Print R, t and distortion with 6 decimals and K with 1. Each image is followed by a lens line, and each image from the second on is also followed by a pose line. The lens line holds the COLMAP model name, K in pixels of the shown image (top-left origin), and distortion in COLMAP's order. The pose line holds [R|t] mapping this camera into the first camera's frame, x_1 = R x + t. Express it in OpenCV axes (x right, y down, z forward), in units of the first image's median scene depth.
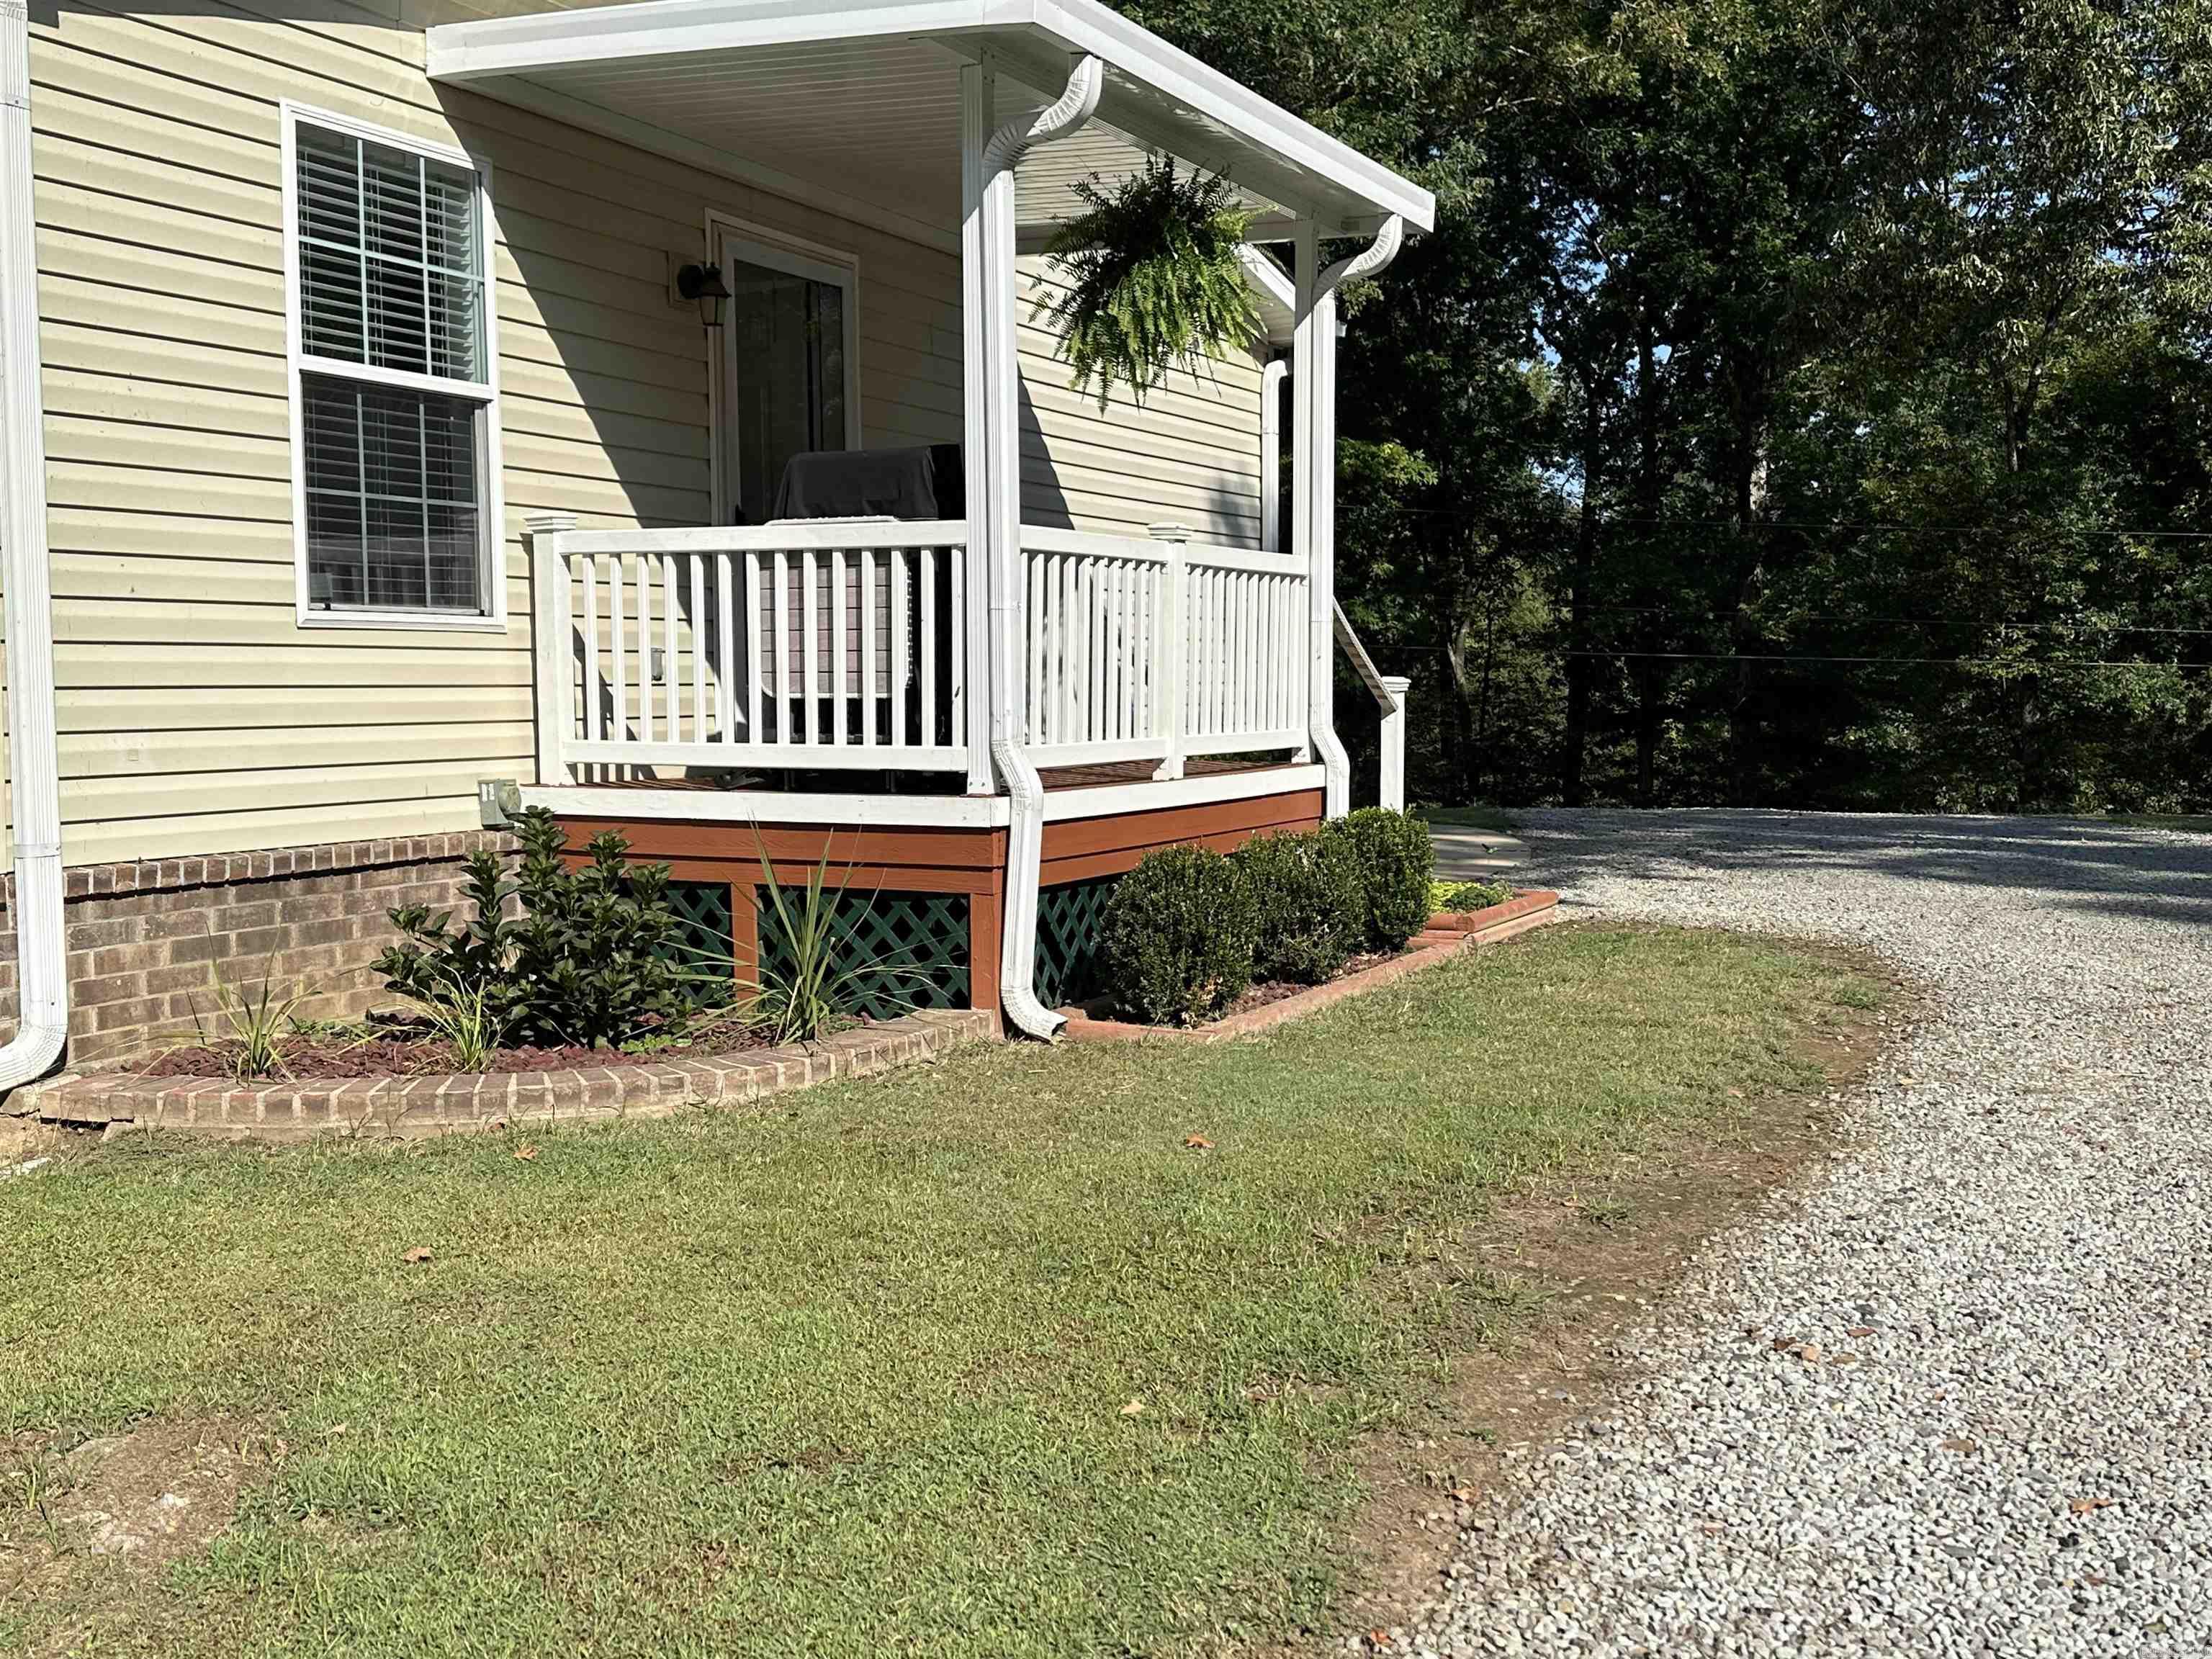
lens RADIAL K [[2313.0, 0, 1102.6], [0, 2313.0, 846.5], [0, 0, 1]] dist [0.221225, -0.464060]
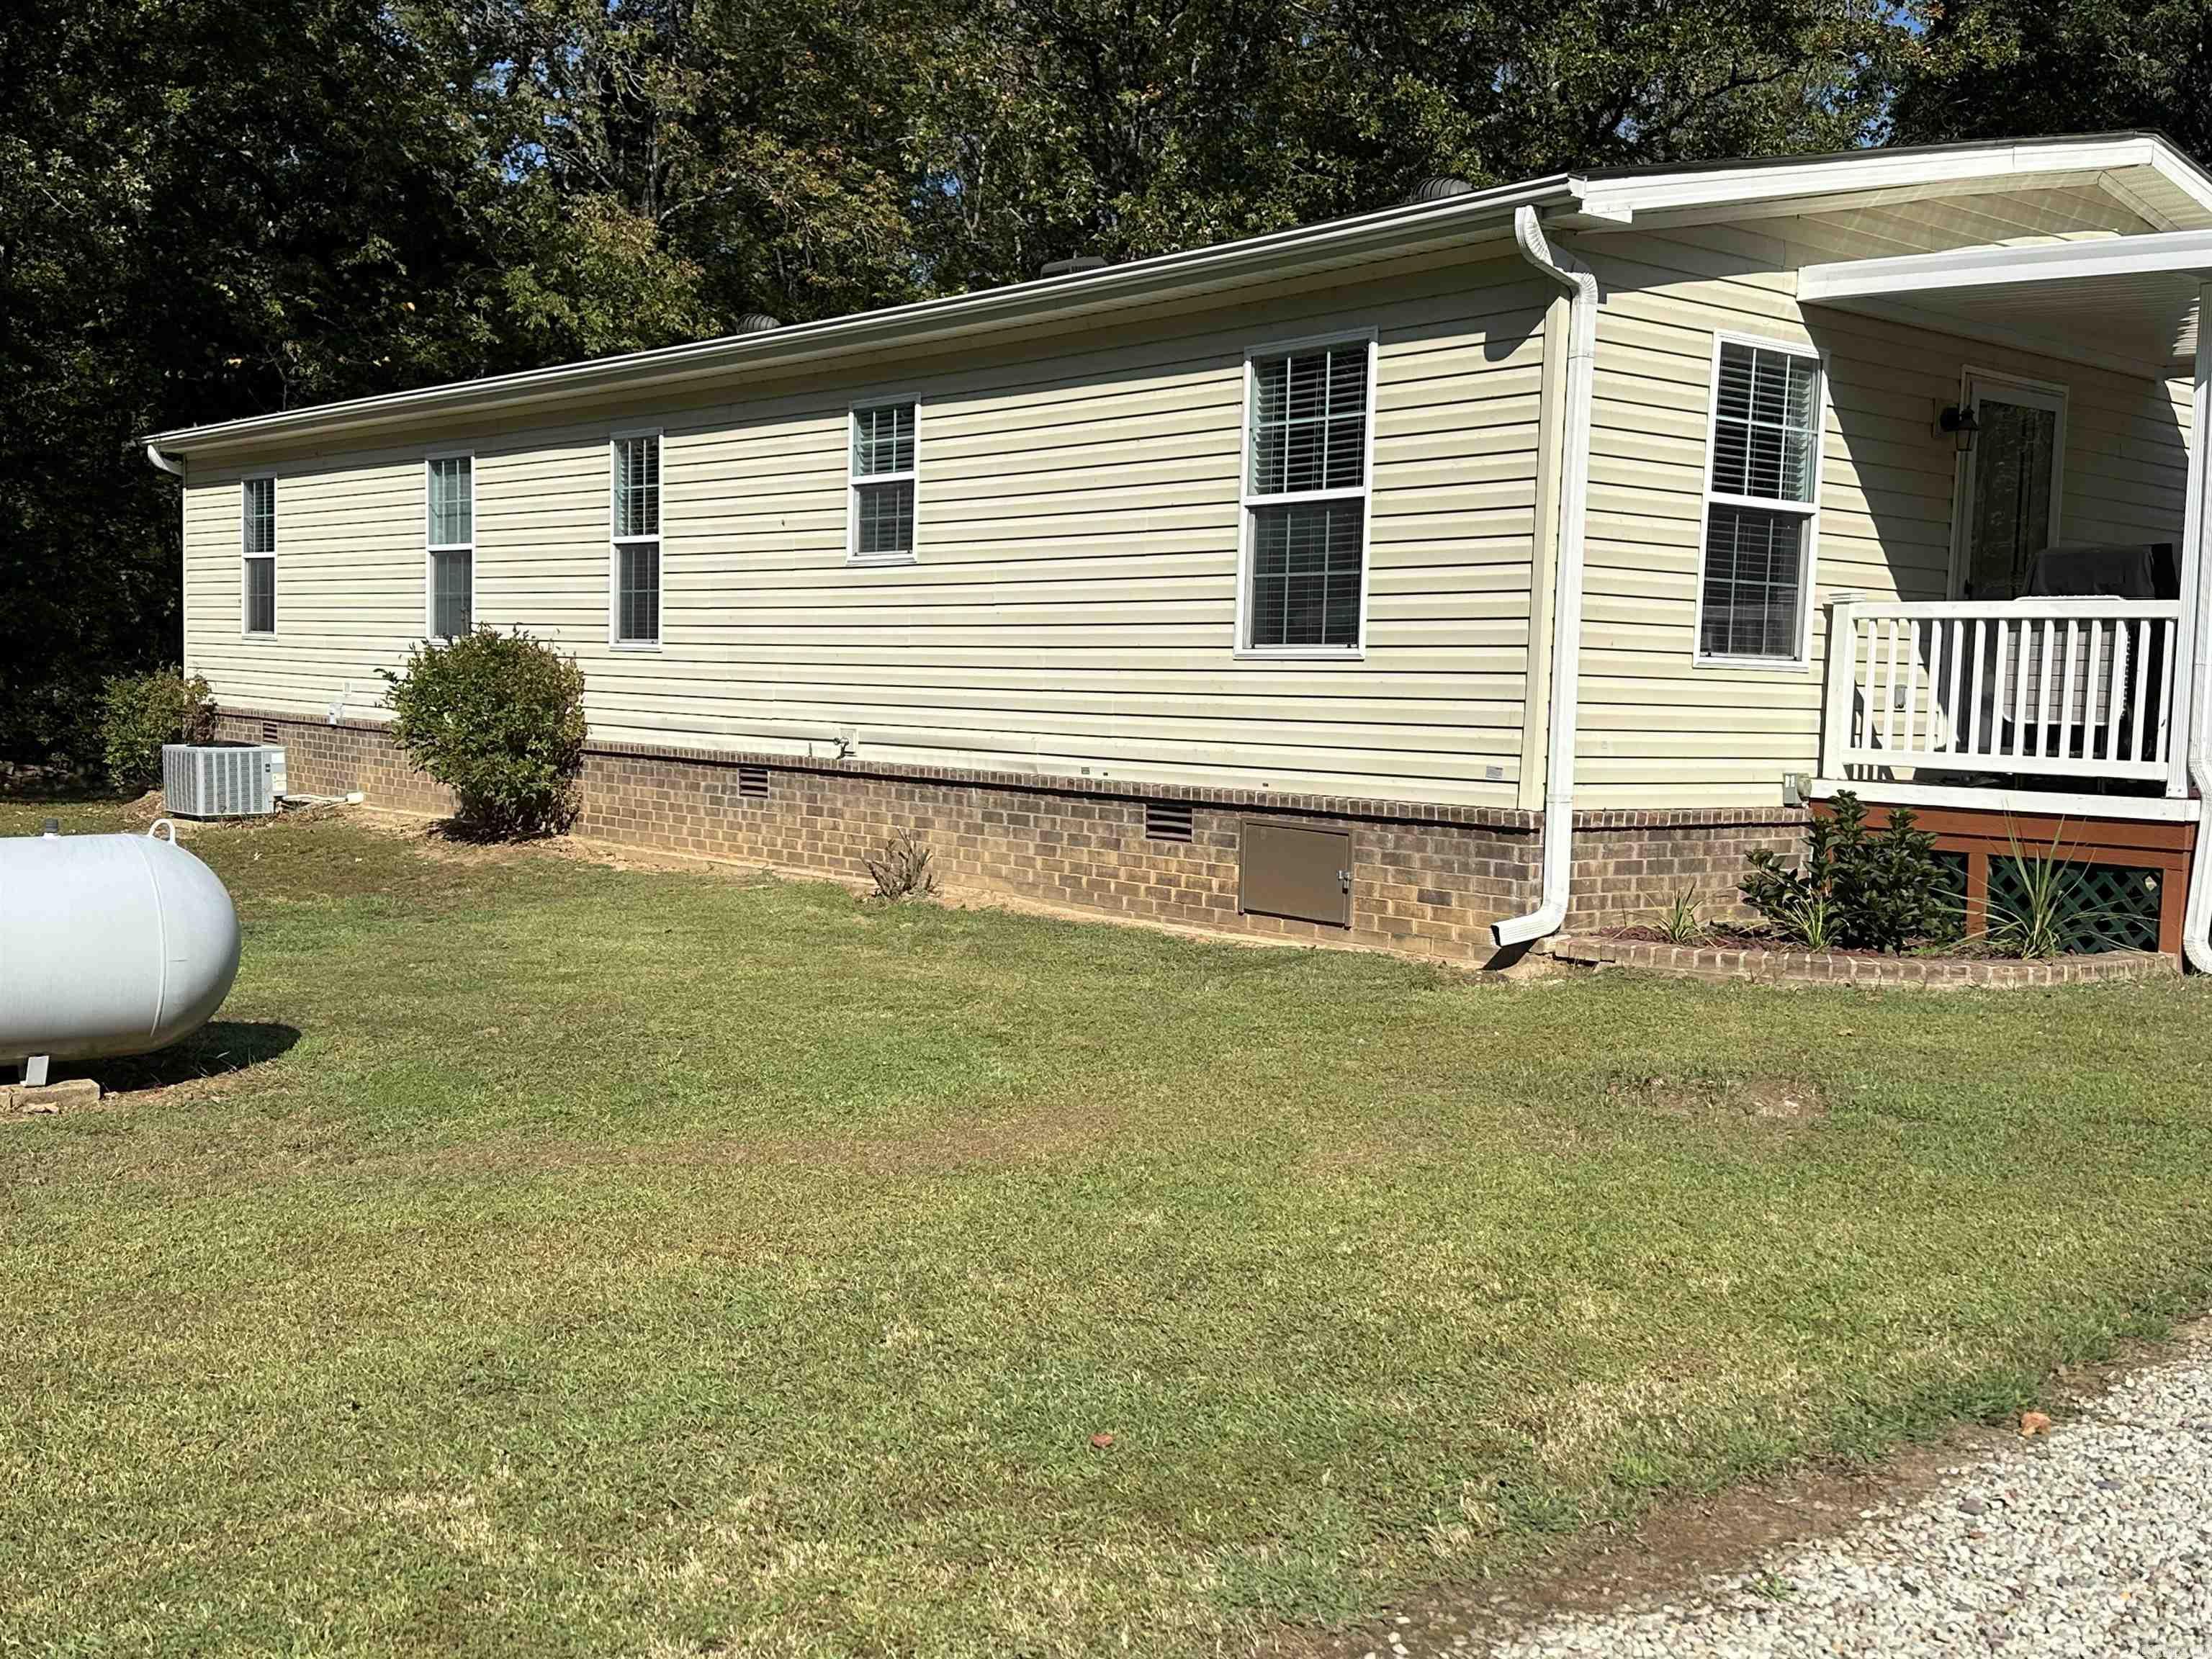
lens RADIAL K [[2313.0, 0, 1102.6], [0, 2313.0, 846.5], [0, 0, 1]] dist [0.221225, -0.464060]
pose [[0.913956, 0.061552, -0.401118, -0.068568], [-0.066143, 0.997807, 0.002407, 0.045300], [0.400387, 0.024331, 0.916023, -0.549123]]
